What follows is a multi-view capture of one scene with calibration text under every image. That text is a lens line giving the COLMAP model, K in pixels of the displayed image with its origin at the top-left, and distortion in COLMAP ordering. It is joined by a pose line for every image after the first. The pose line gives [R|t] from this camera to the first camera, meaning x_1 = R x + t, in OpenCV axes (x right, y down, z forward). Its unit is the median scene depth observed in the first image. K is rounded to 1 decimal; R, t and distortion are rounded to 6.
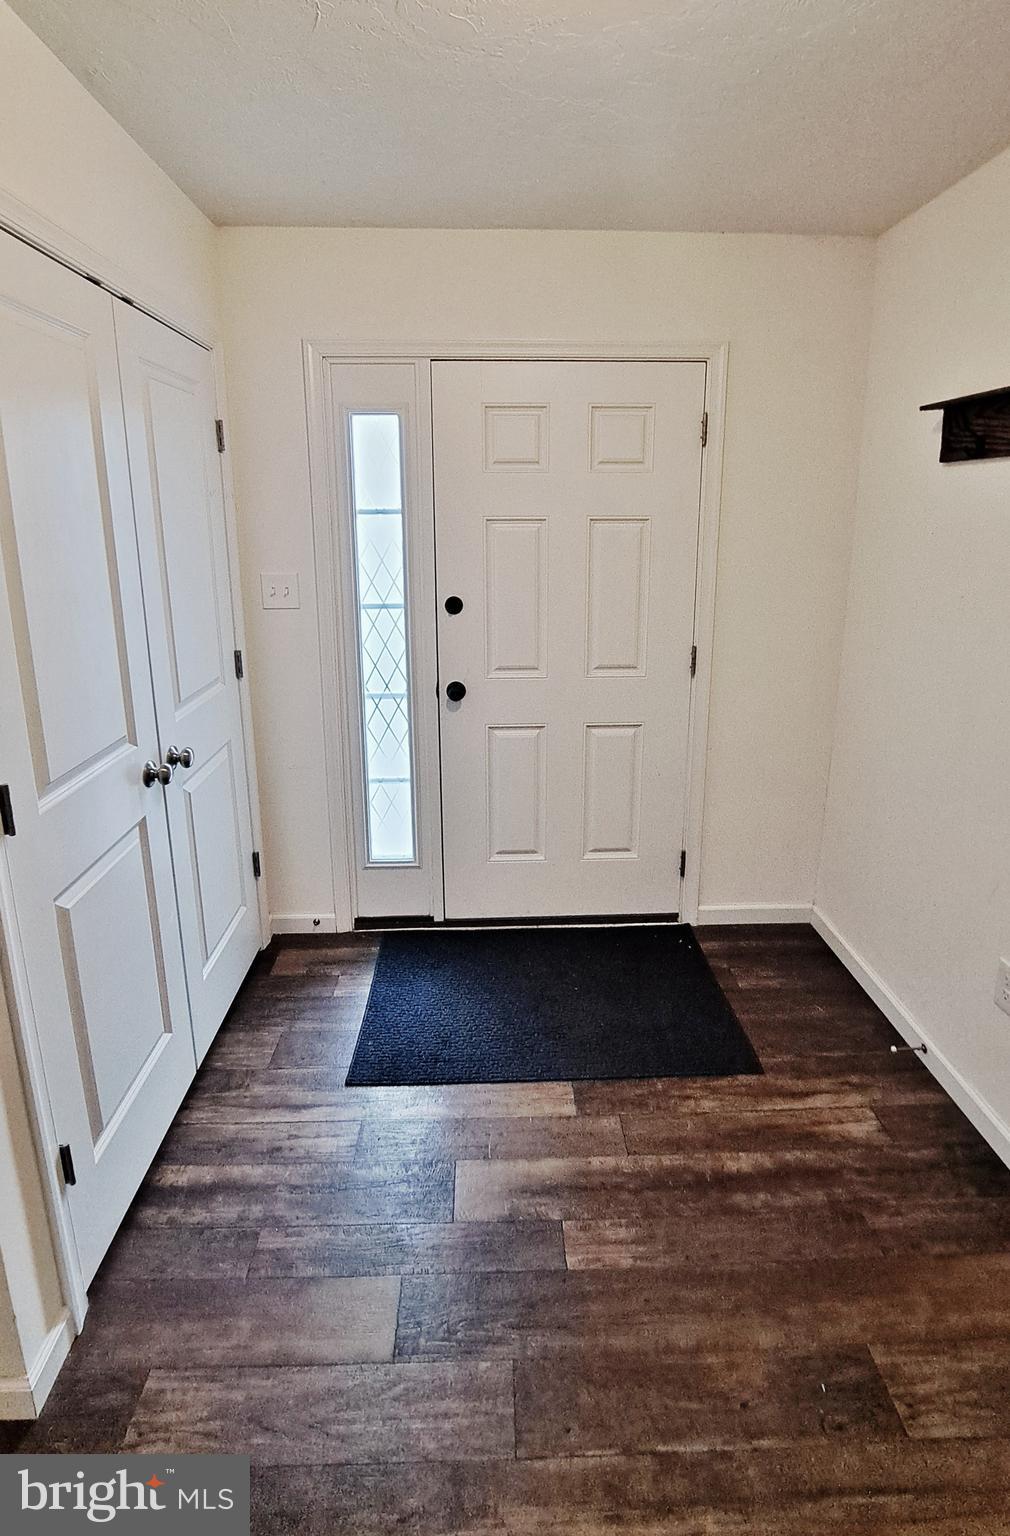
lens RADIAL K [[727.4, 0, 507.9], [0, 727.4, 666.3], [0, 0, 1]] dist [-0.003681, -0.004295]
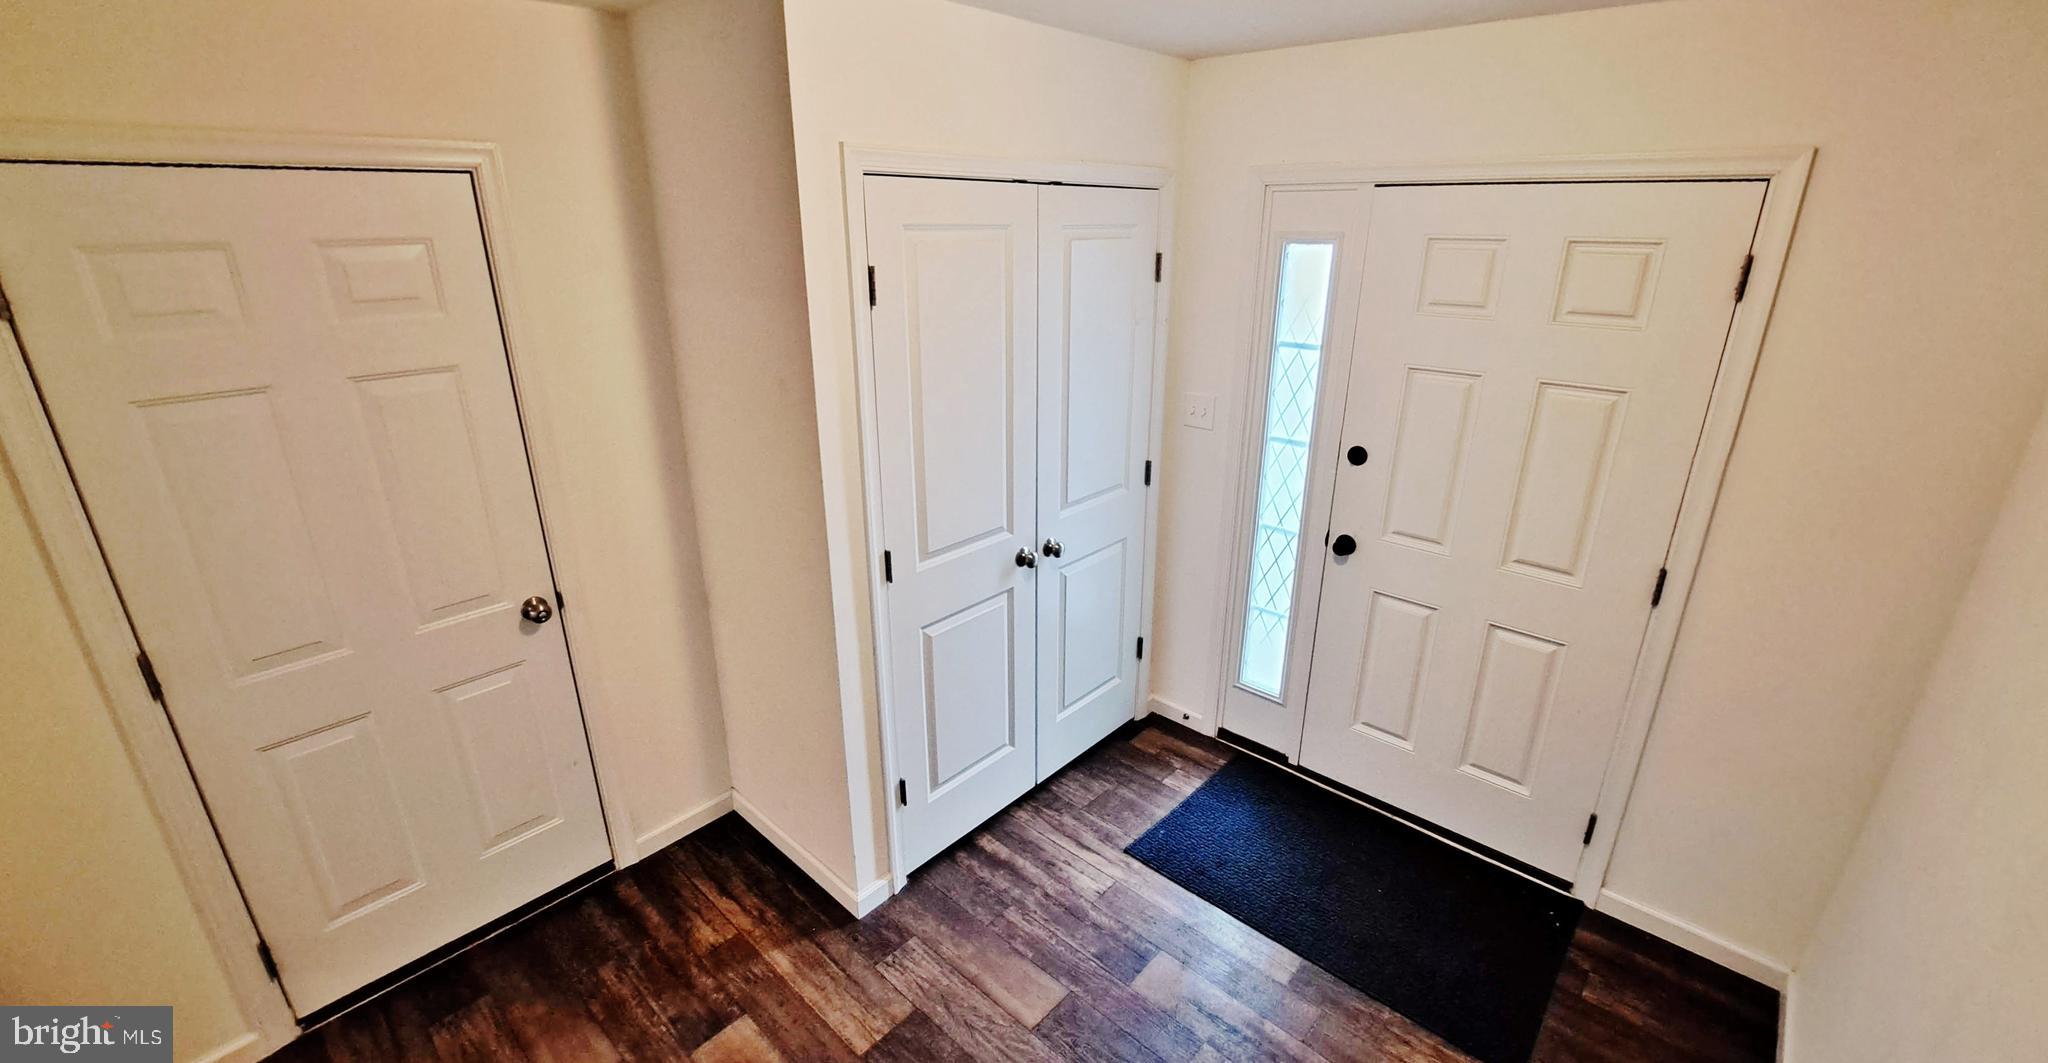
lens RADIAL K [[828.0, 0, 1027.3], [0, 828.0, 528.2], [0, 0, 1]] dist [-0.002783, -0.000448]
pose [[0.721852, 0.242891, -0.648023, 0.340689], [-0.151258, 0.969119, 0.194753, -0.141212], [0.675316, -0.042564, 0.736299, -0.061055]]
